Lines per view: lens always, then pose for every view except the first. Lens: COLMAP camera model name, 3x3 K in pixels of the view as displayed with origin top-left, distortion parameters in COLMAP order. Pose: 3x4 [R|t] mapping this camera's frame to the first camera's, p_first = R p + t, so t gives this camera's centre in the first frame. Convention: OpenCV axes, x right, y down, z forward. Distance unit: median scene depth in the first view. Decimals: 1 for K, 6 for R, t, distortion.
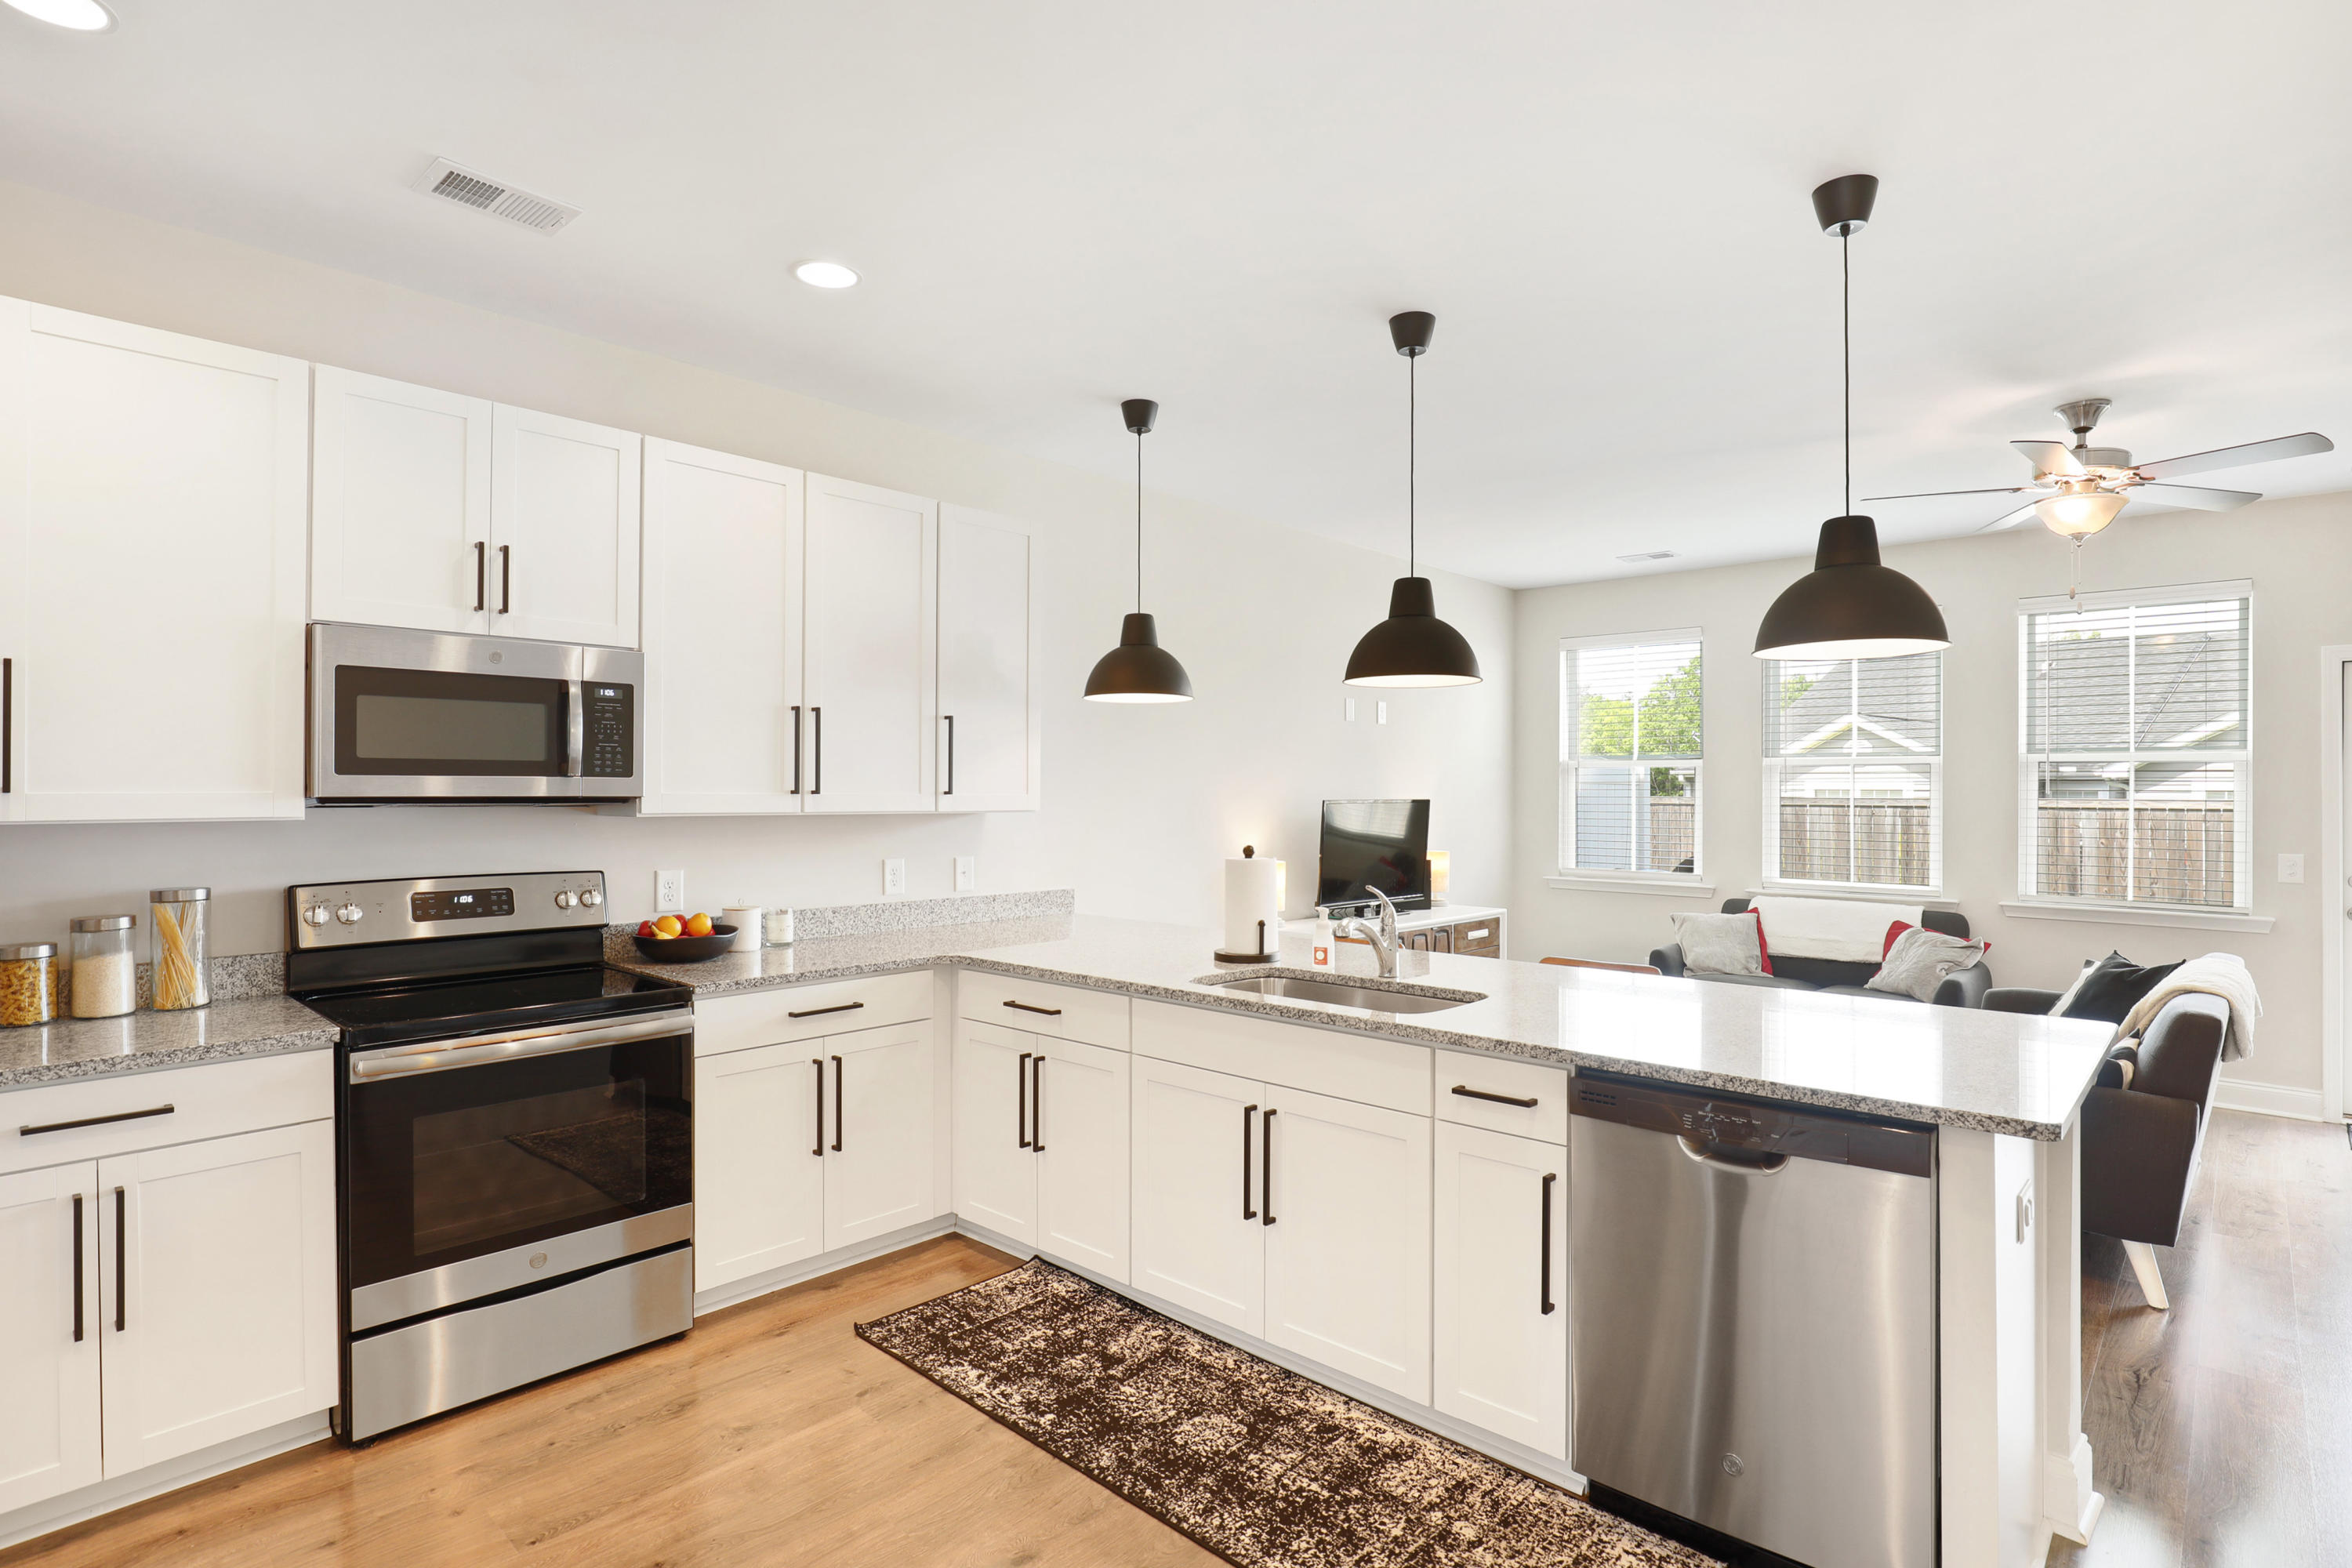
lens RADIAL K [[1173.7, 0, 1180.9], [0, 1173.7, 778.8], [0, 0, 1]] dist [-0.014595, 0.000321]
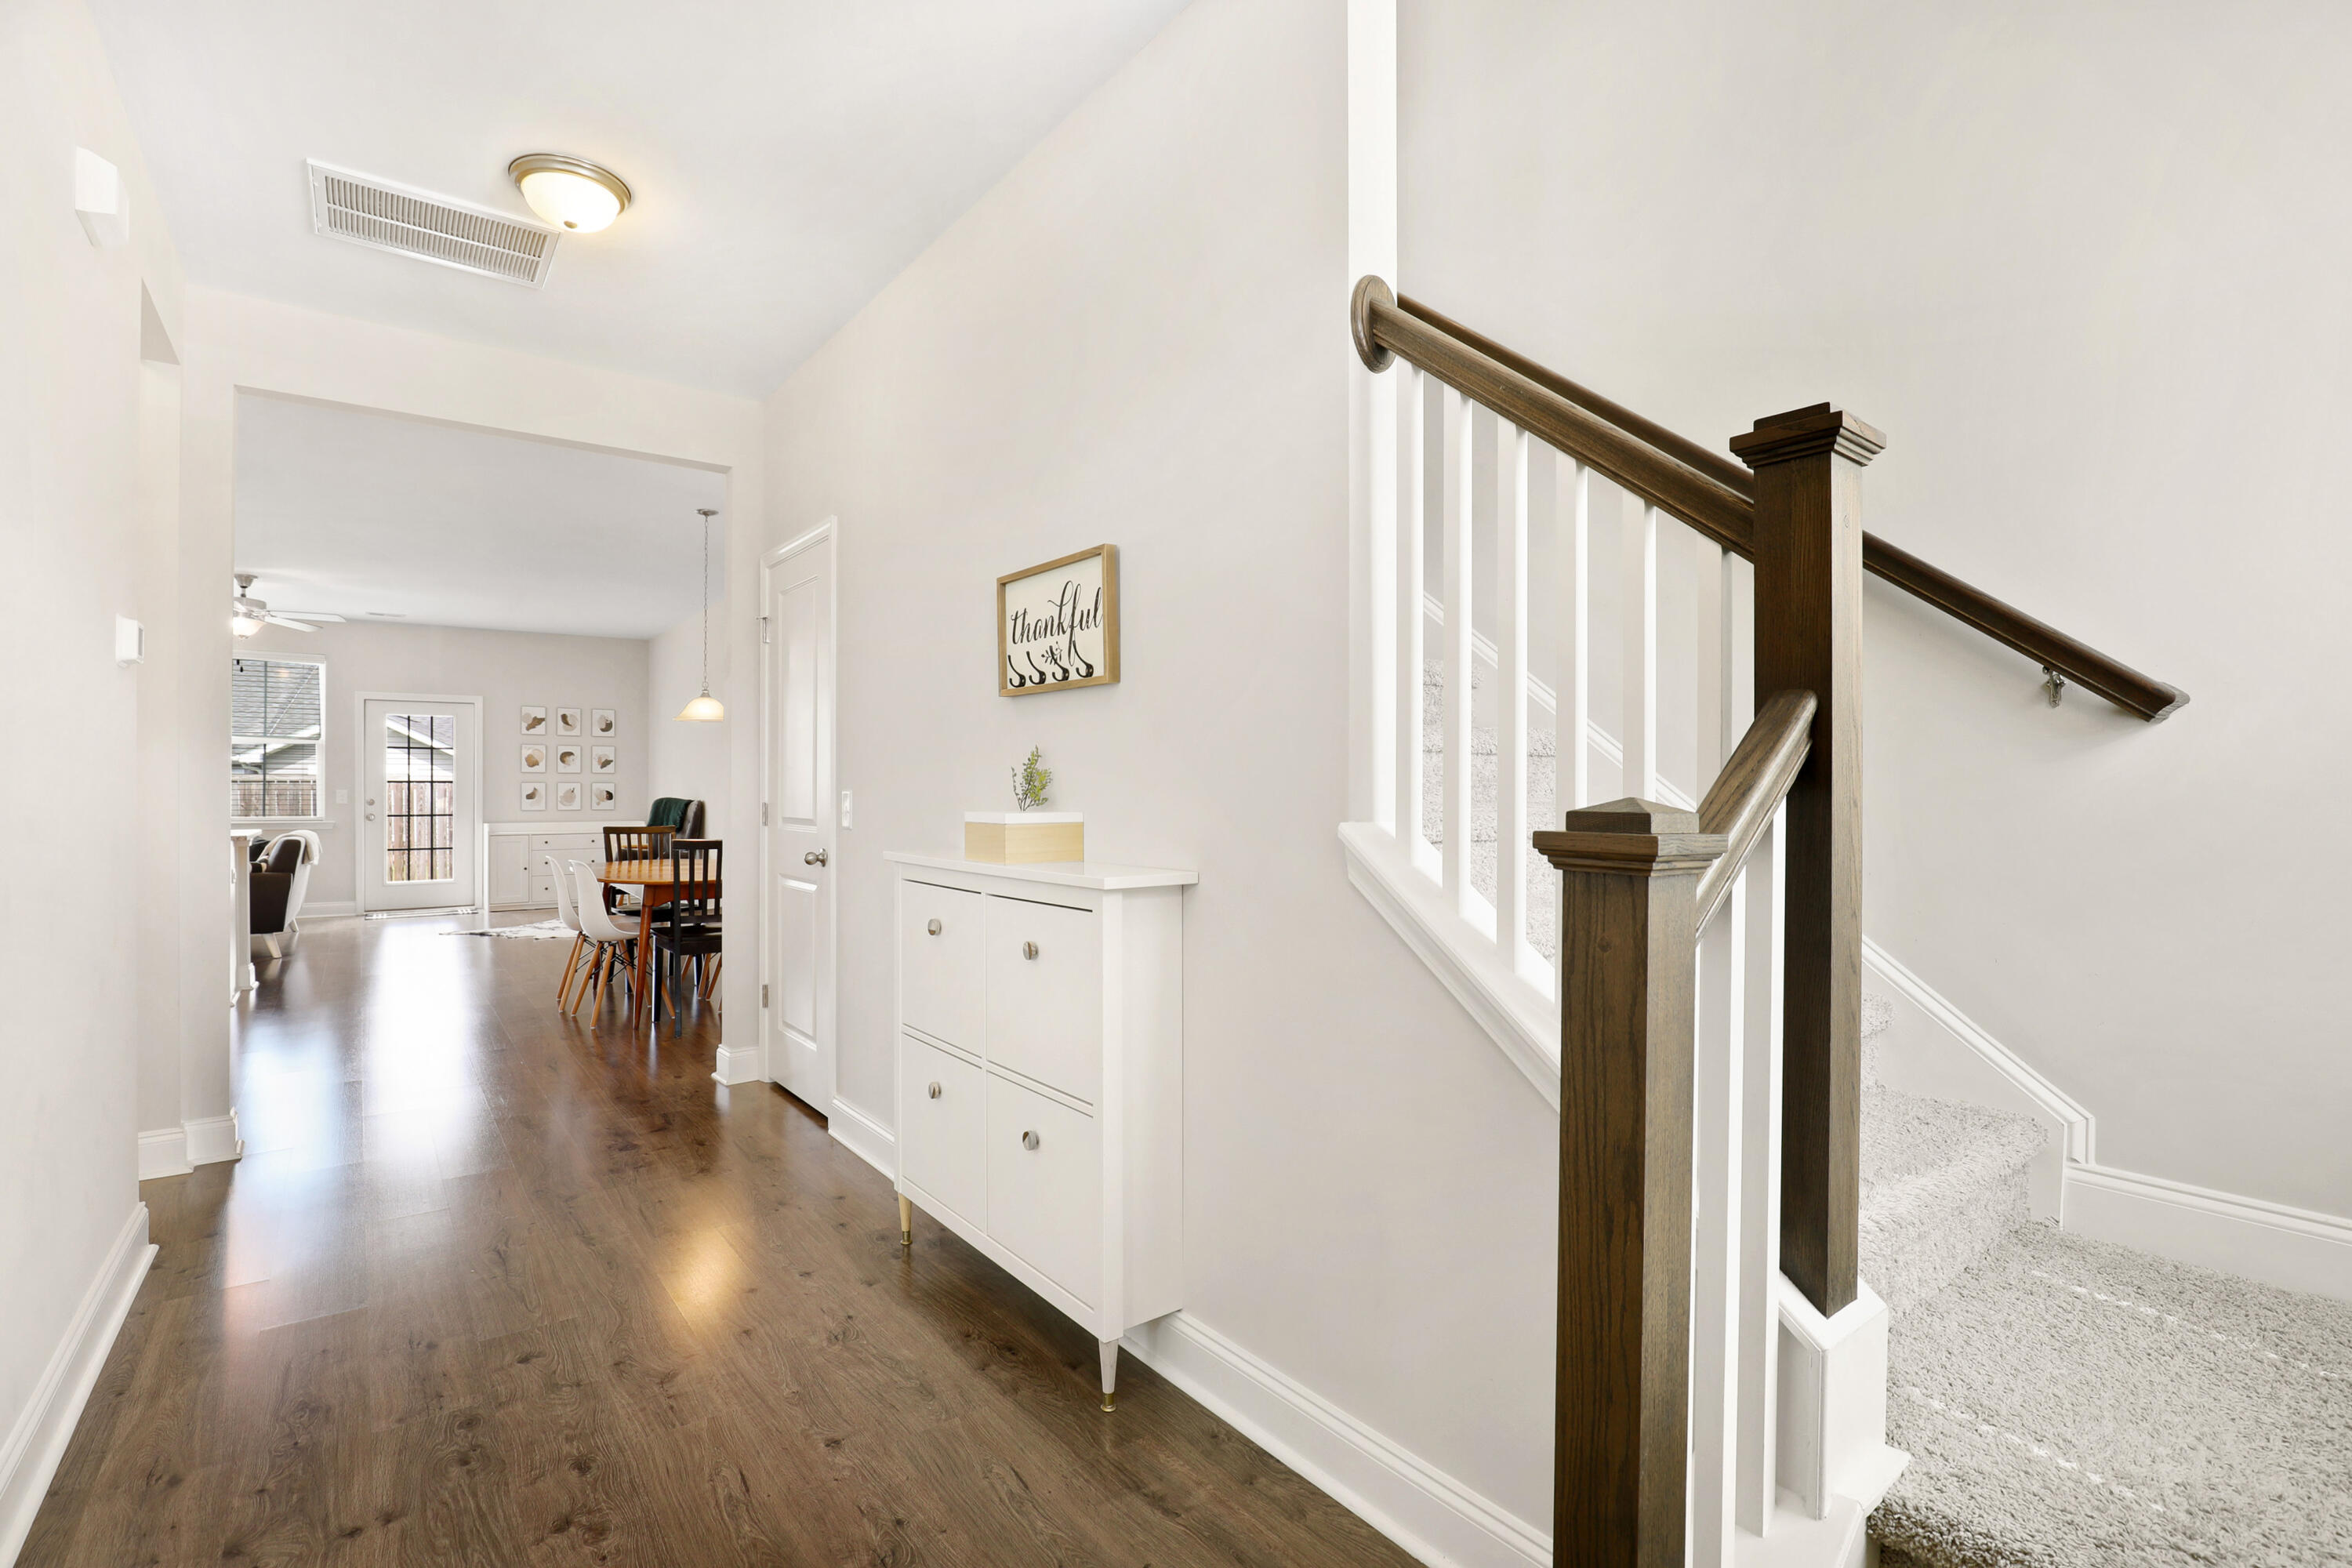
lens RADIAL K [[1115.4, 0, 1163.5], [0, 1115.4, 786.3], [0, 0, 1]] dist [-0.017748, -0.000138]
pose [[0.199225, -0.003437, 0.979948, -1.097723], [-0.006494, 0.999967, 0.004828, 0.062195], [-0.979932, -0.007326, 0.199196, -1.336213]]
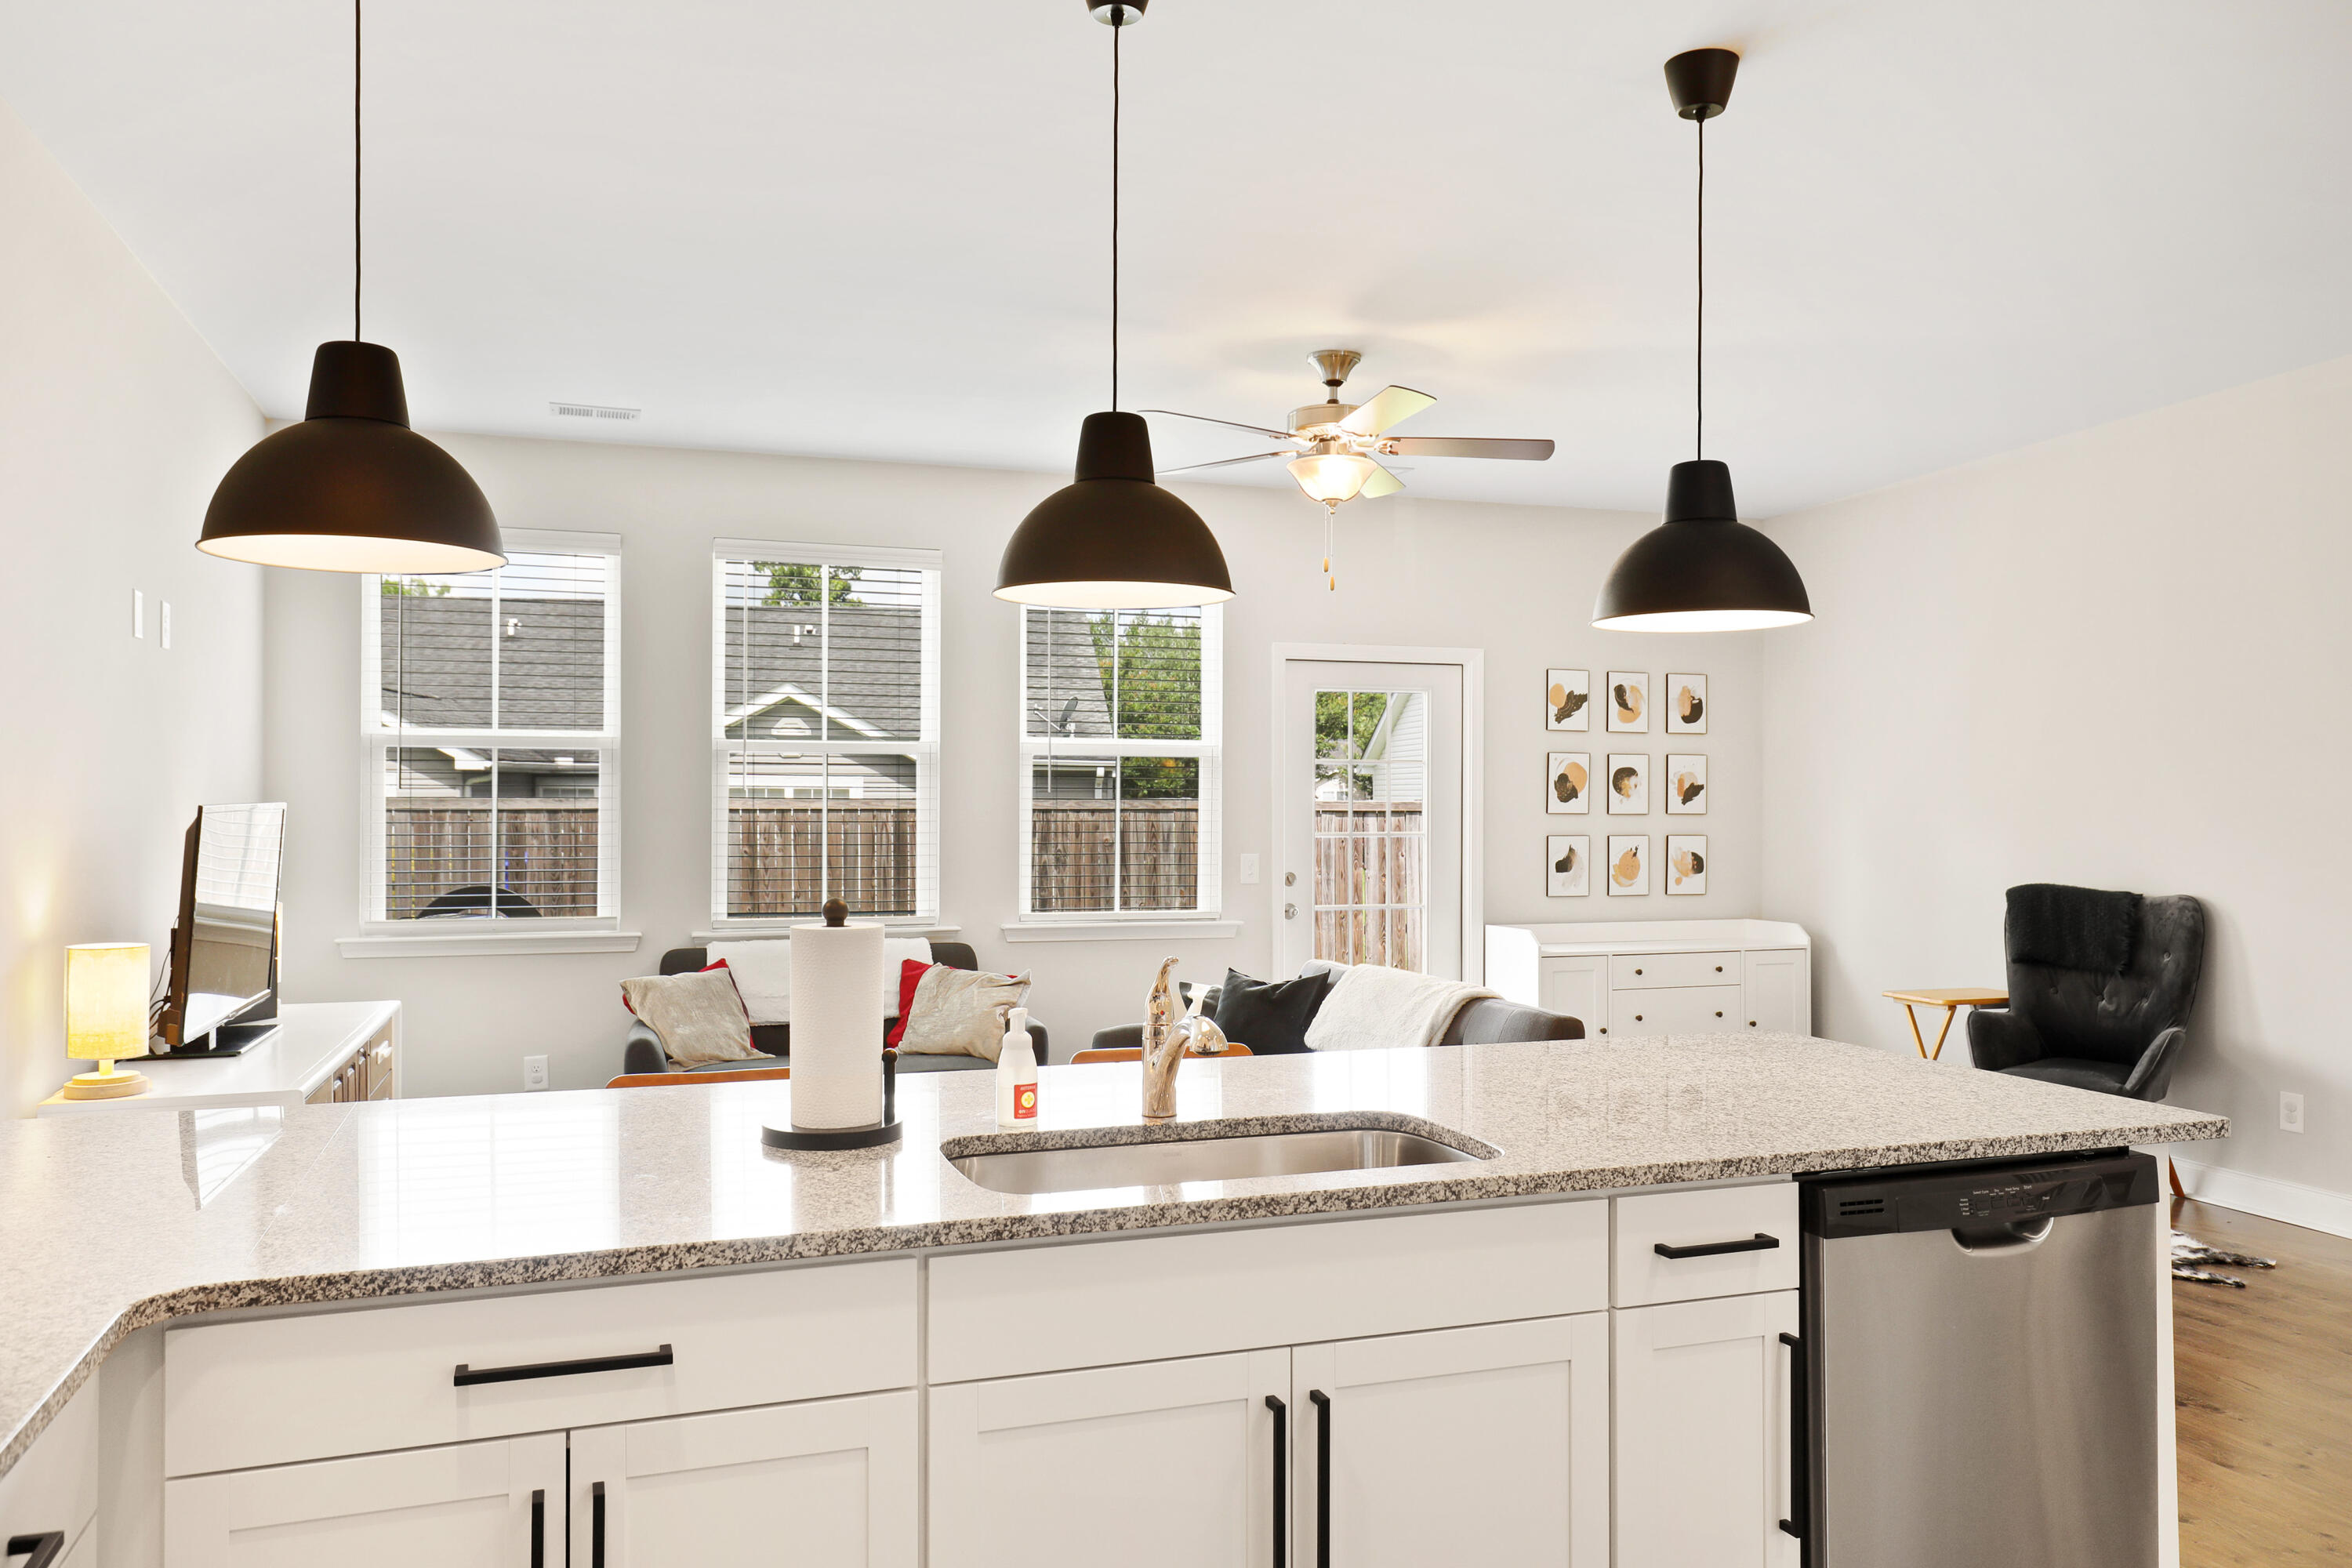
lens RADIAL K [[1726.8, 0, 1183.2], [0, 1726.8, 775.5], [0, 0, 1]] dist [0.006637, 0.006632]
pose [[0.479666, 0.005985, 0.877431, -0.532605], [-0.008774, 0.999959, -0.002024, 0.004464], [-0.877407, -0.006728, 0.479699, 0.564844]]
